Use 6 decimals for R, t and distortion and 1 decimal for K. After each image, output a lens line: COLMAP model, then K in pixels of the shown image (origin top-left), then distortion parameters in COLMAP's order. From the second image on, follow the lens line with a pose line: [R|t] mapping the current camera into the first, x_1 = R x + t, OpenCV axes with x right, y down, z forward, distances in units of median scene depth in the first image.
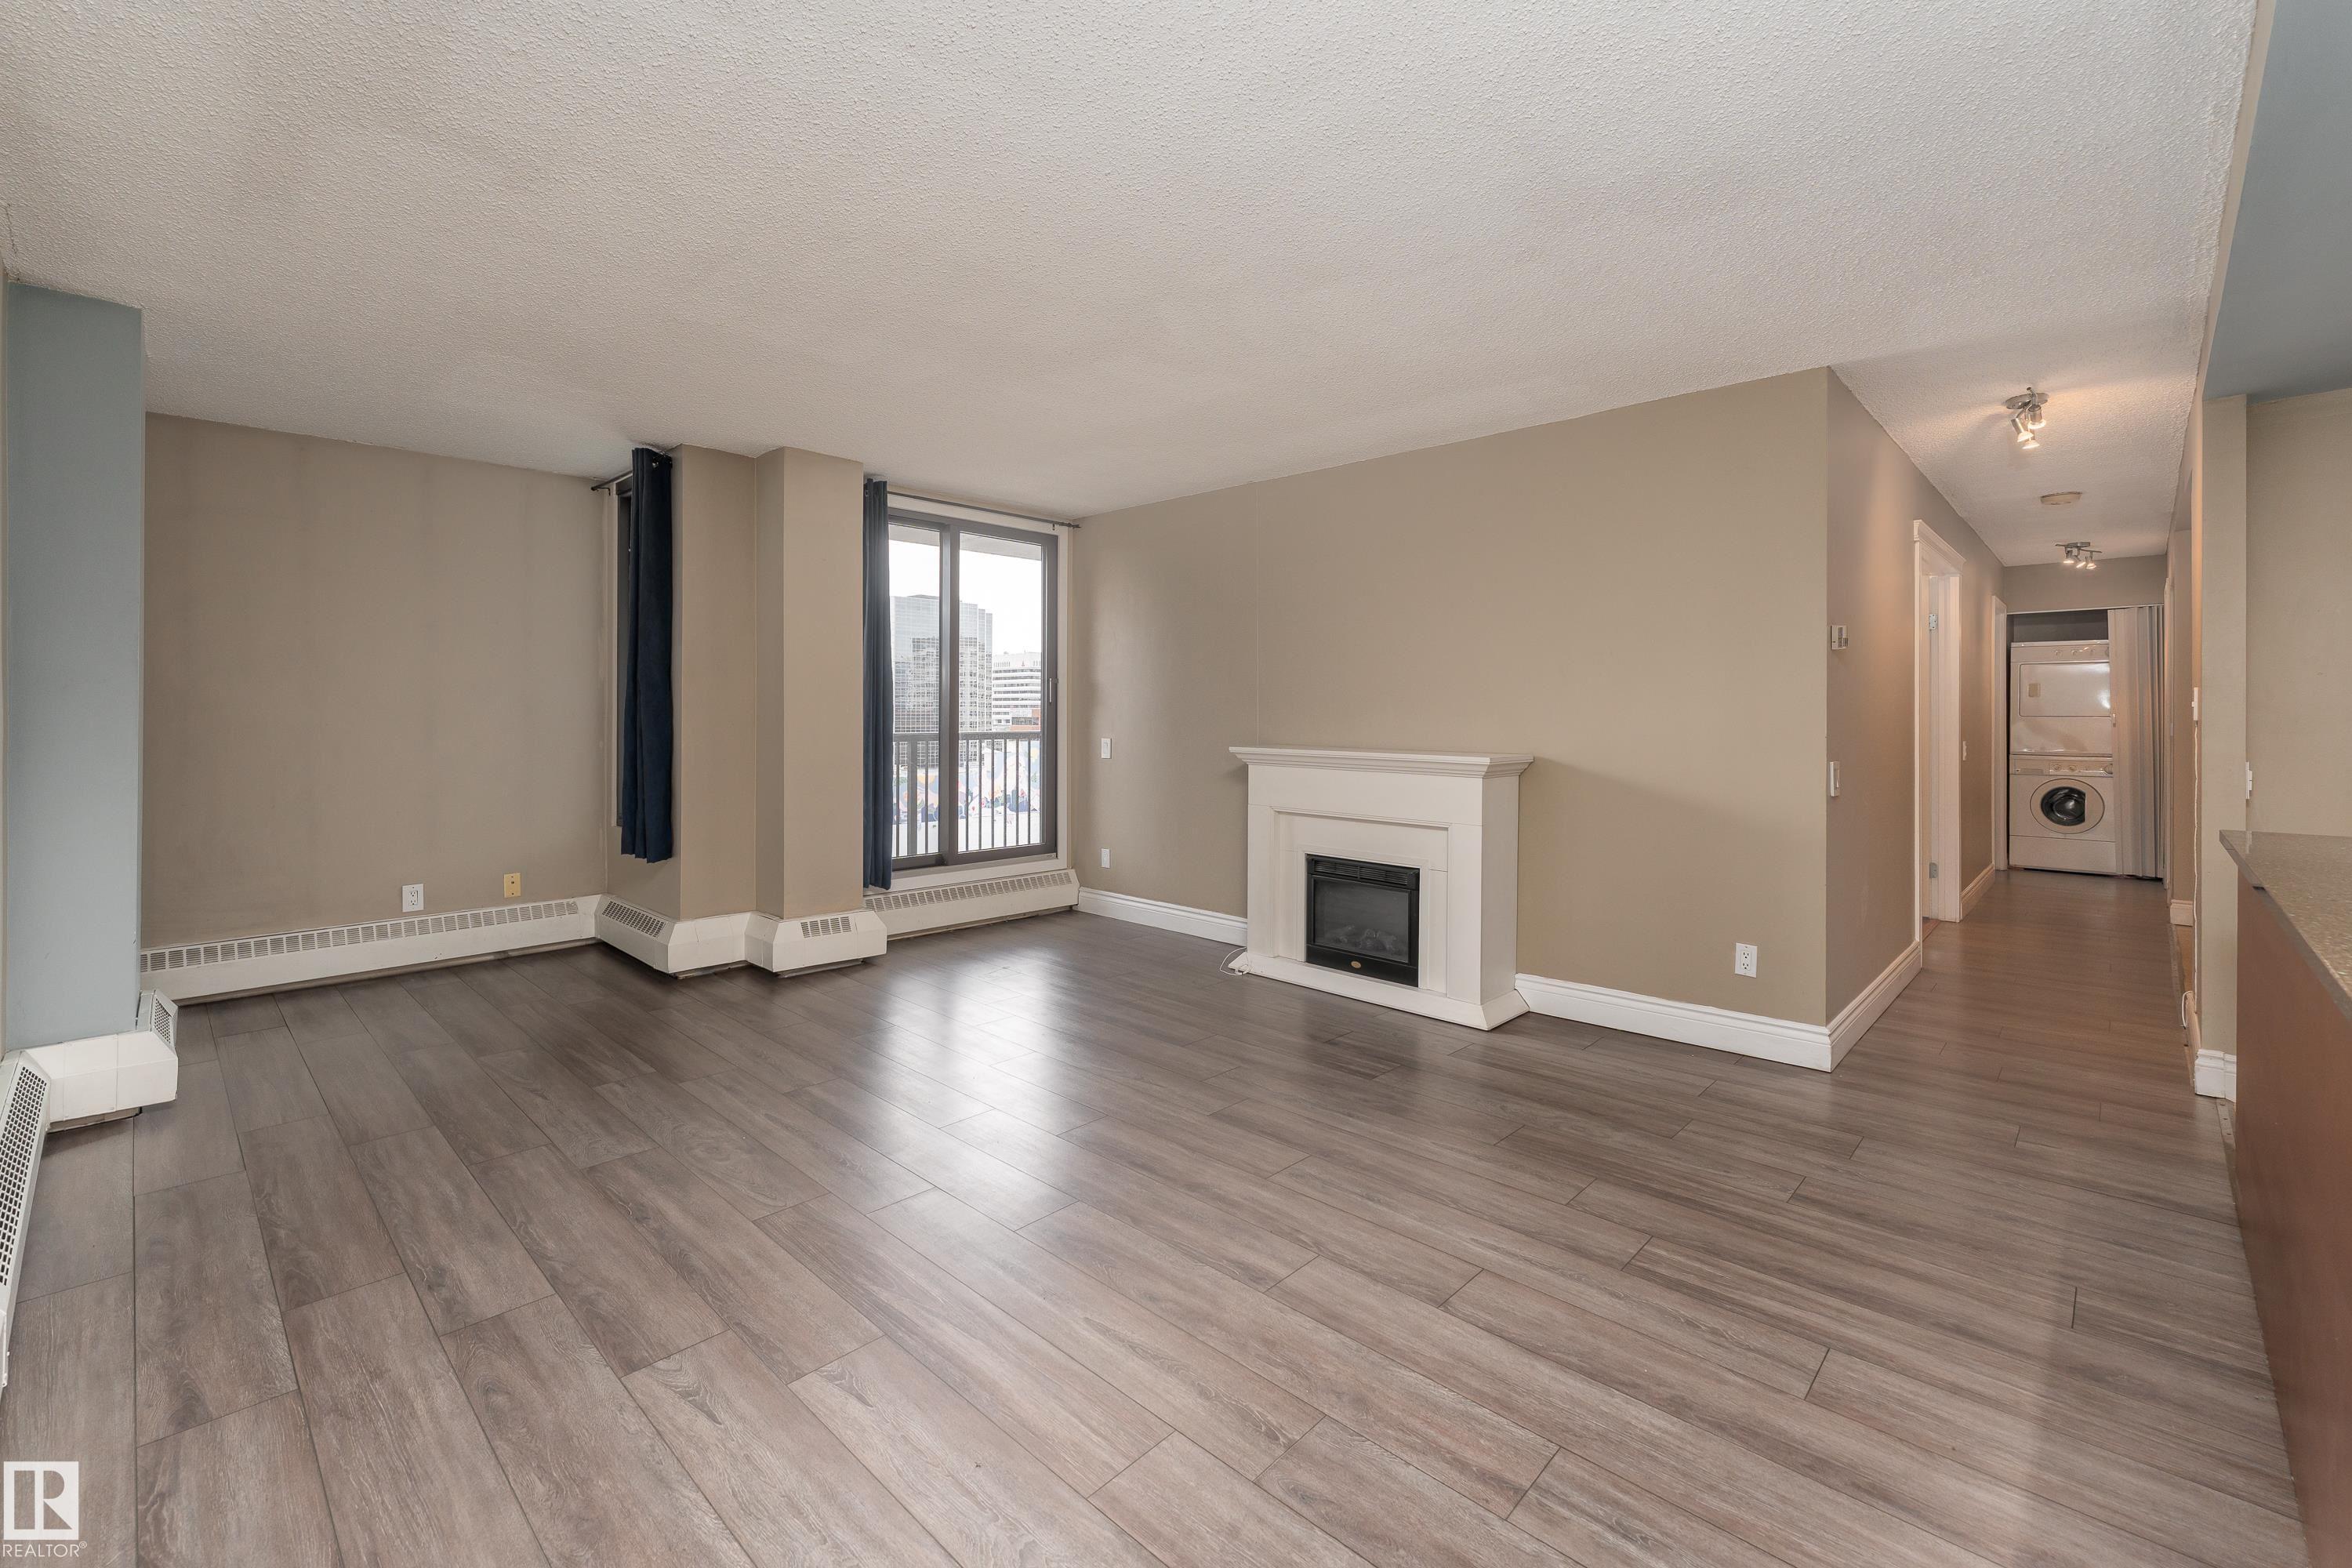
lens RADIAL K [[1005.7, 0, 1178.9], [0, 1005.7, 714.4], [0, 0, 1]] dist [0.000973, -0.000061]
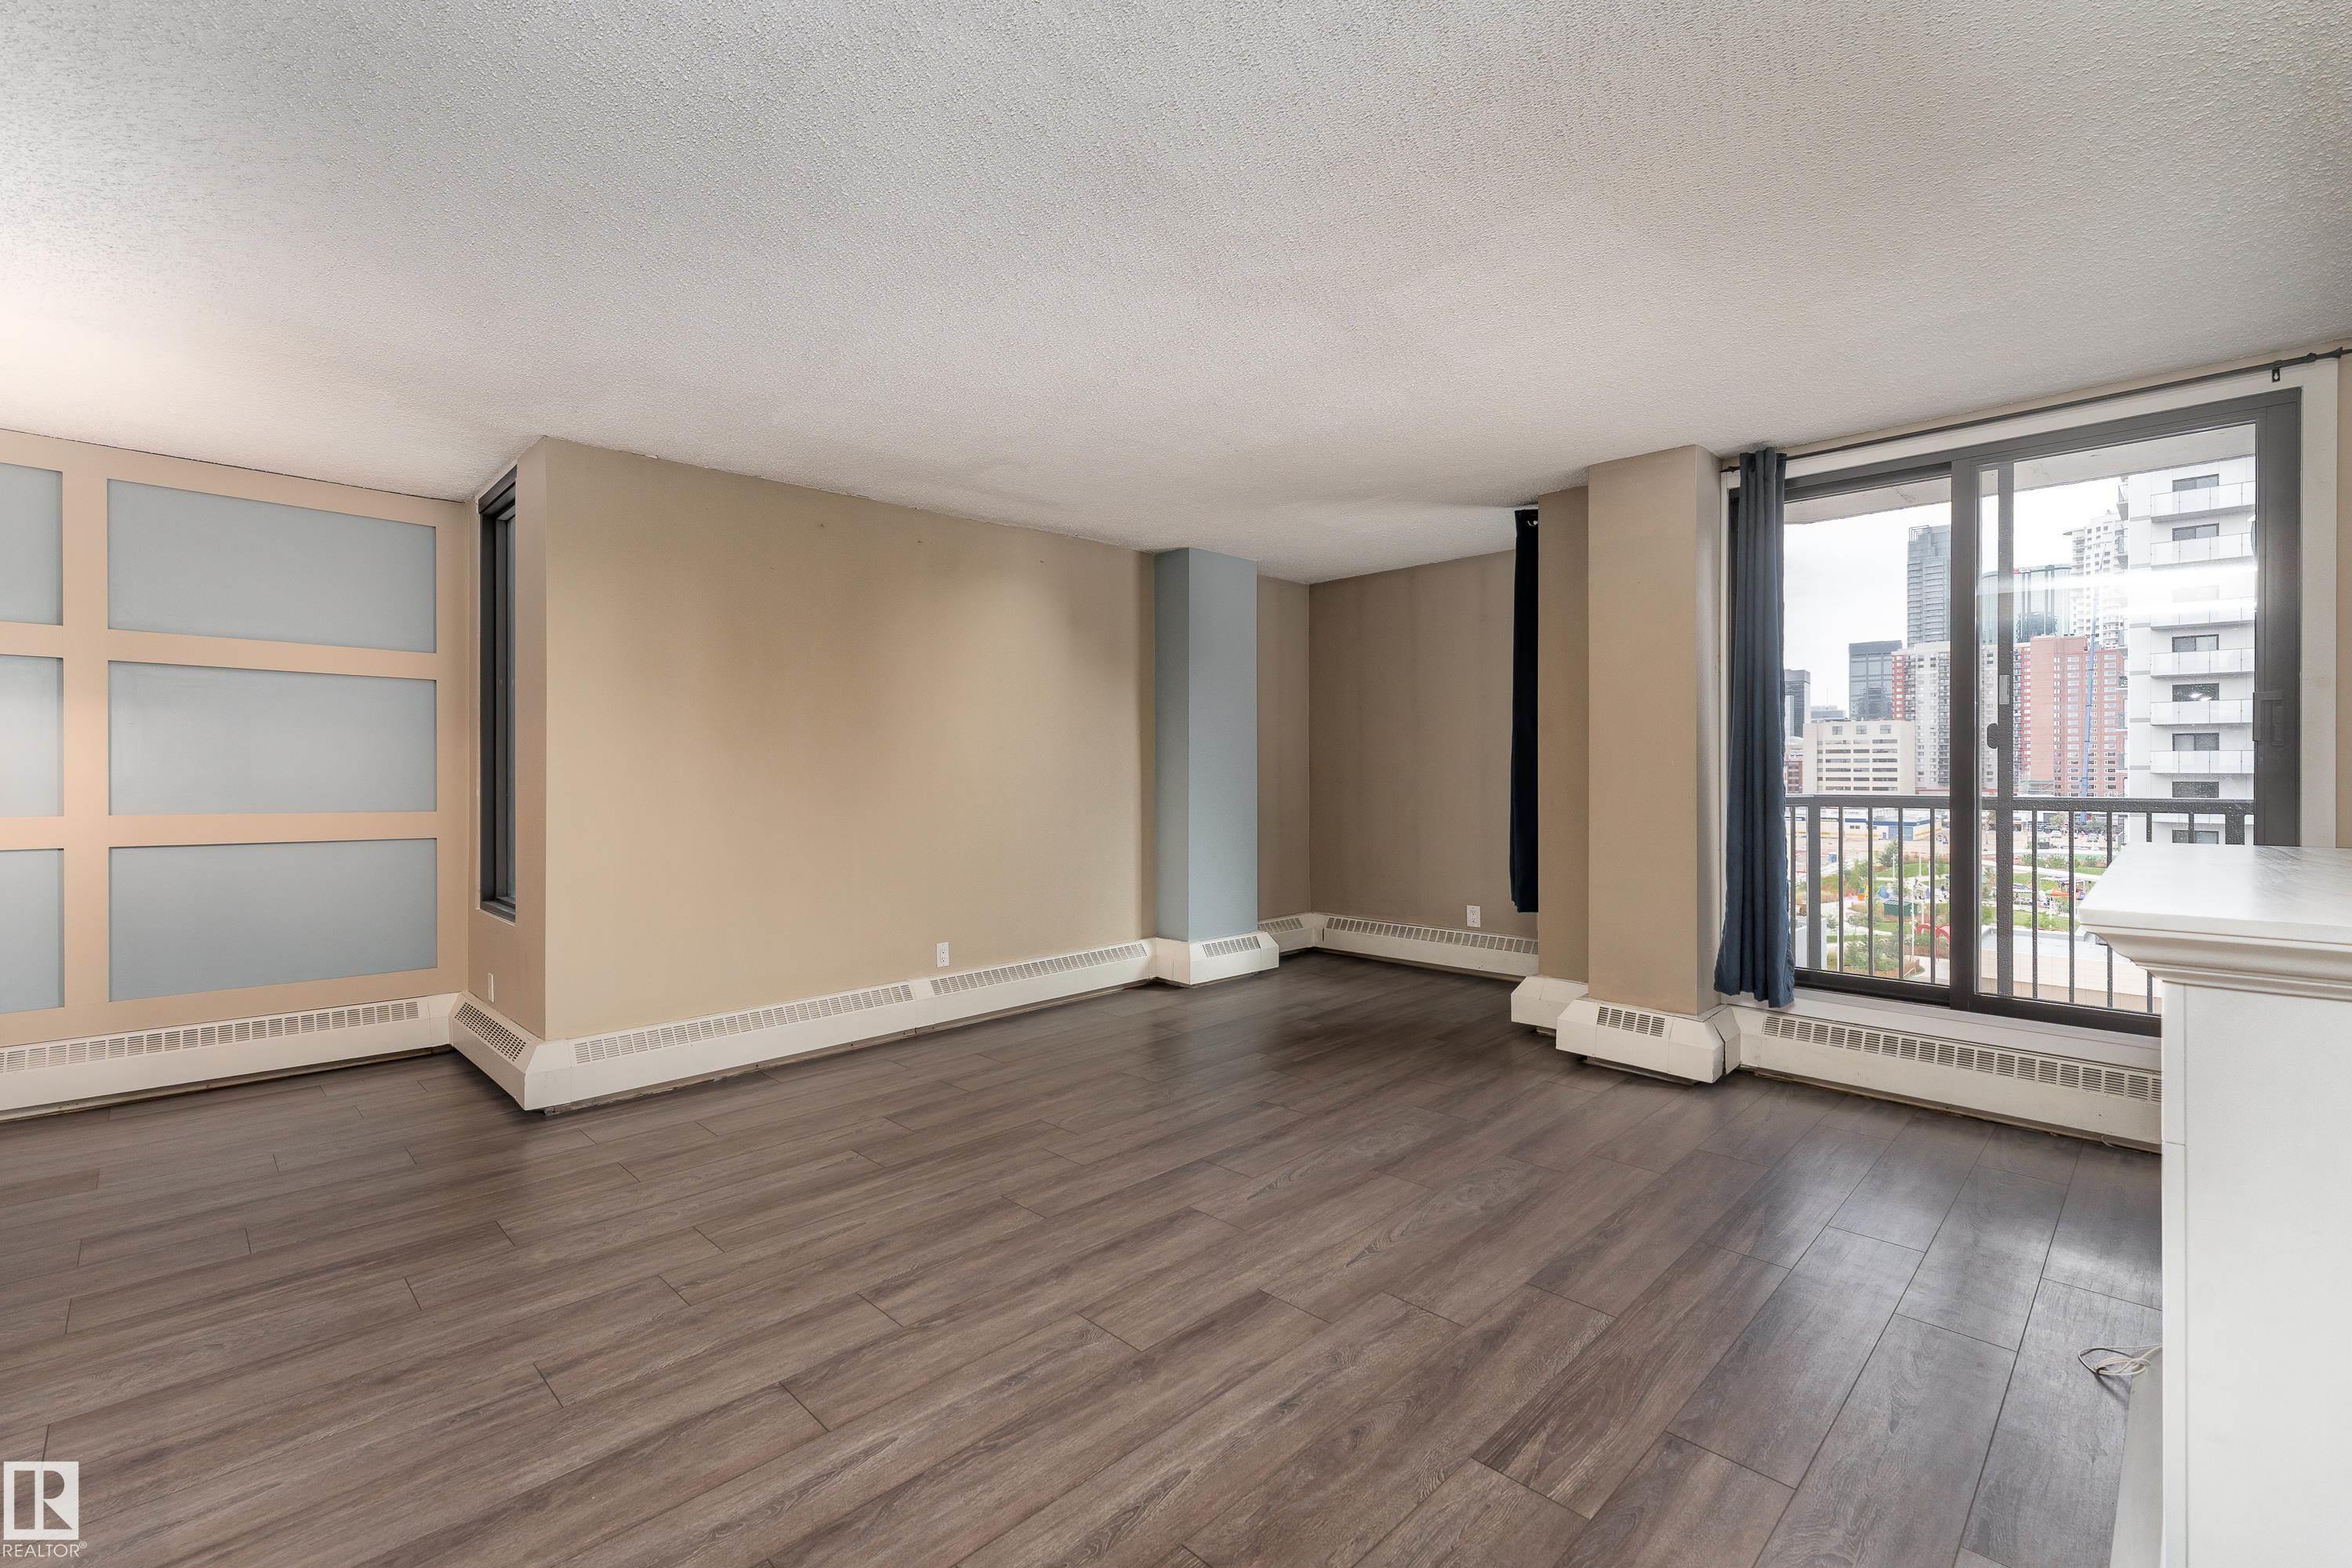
lens RADIAL K [[1016.9, 0, 1061.0], [0, 1016.9, 773.5], [0, 0, 1]] dist [0.007610, 0.000099]
pose [[-0.084319, 0.004697, -0.996428, 0.726713], [0.003467, 0.999984, 0.004421, -0.001518], [0.996433, -0.003082, -0.084334, 0.811194]]
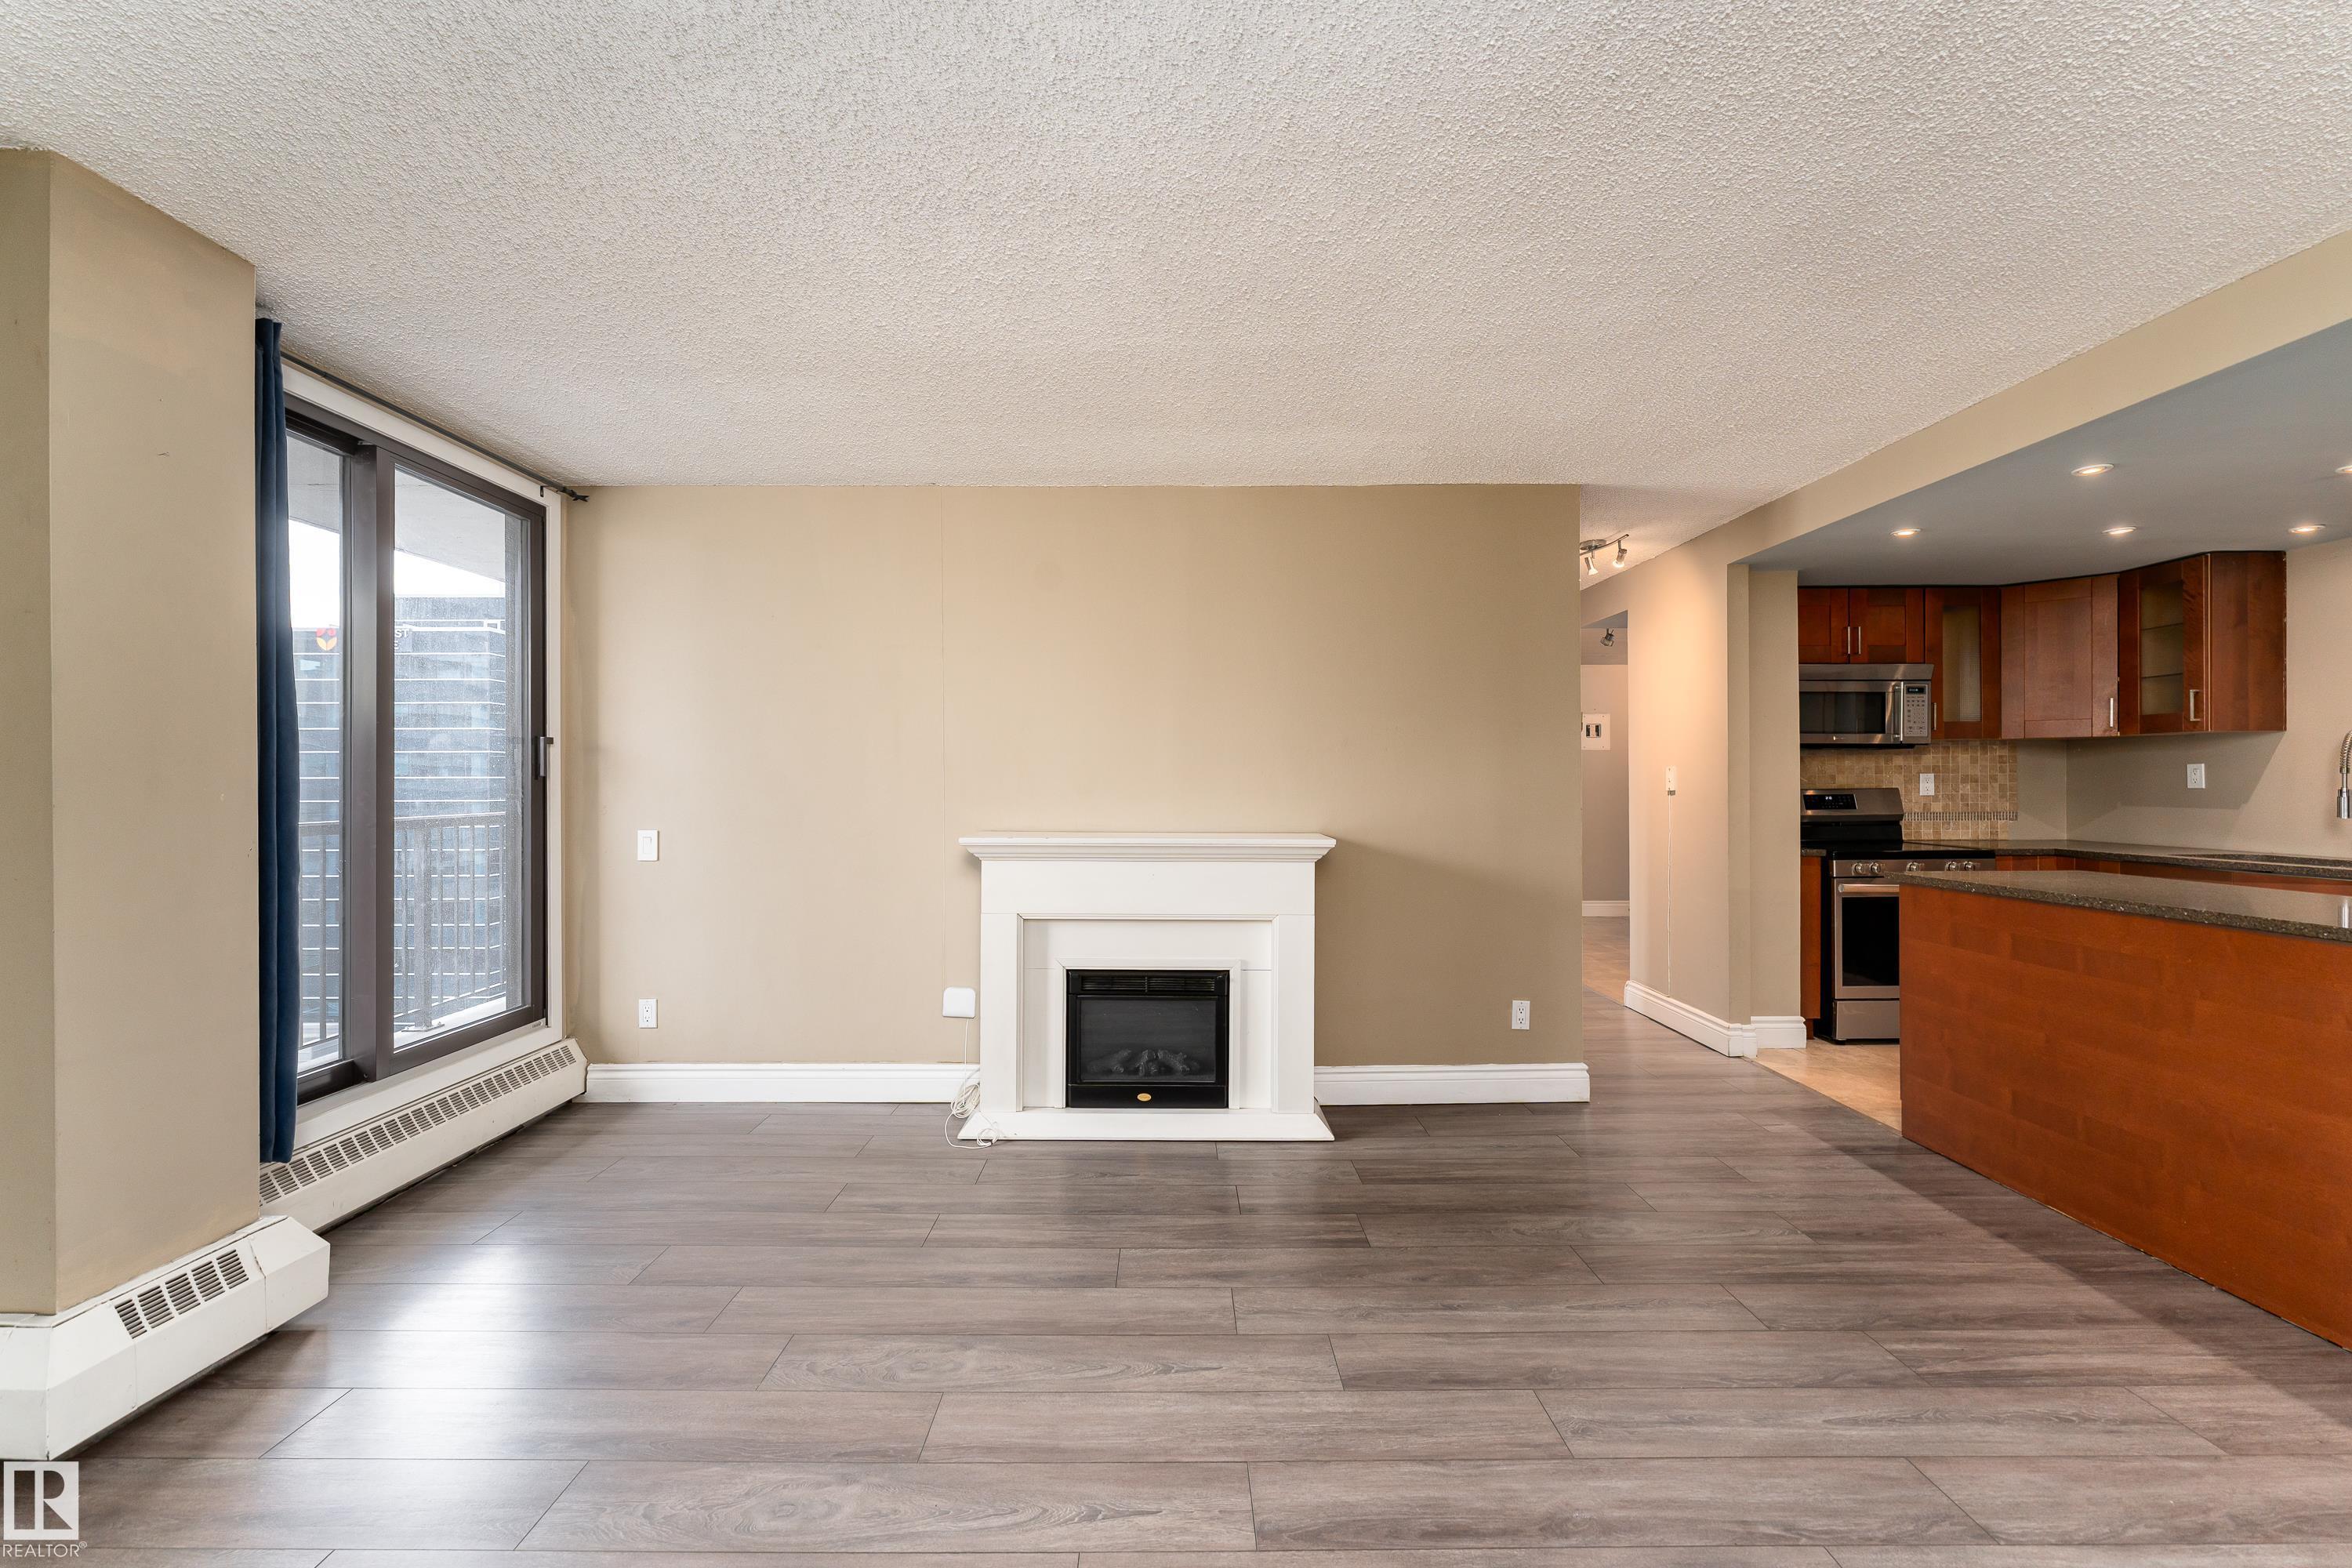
lens RADIAL K [[955.7, 0, 1176.0], [0, 955.7, 784.0], [0, 0, 1]] dist [0.001385, -0.000056]
pose [[0.719763, -0.007379, 0.694181, -0.443603], [0.004280, 0.999972, 0.006192, -0.014659], [-0.694207, -0.001485, 0.719774, 0.542401]]
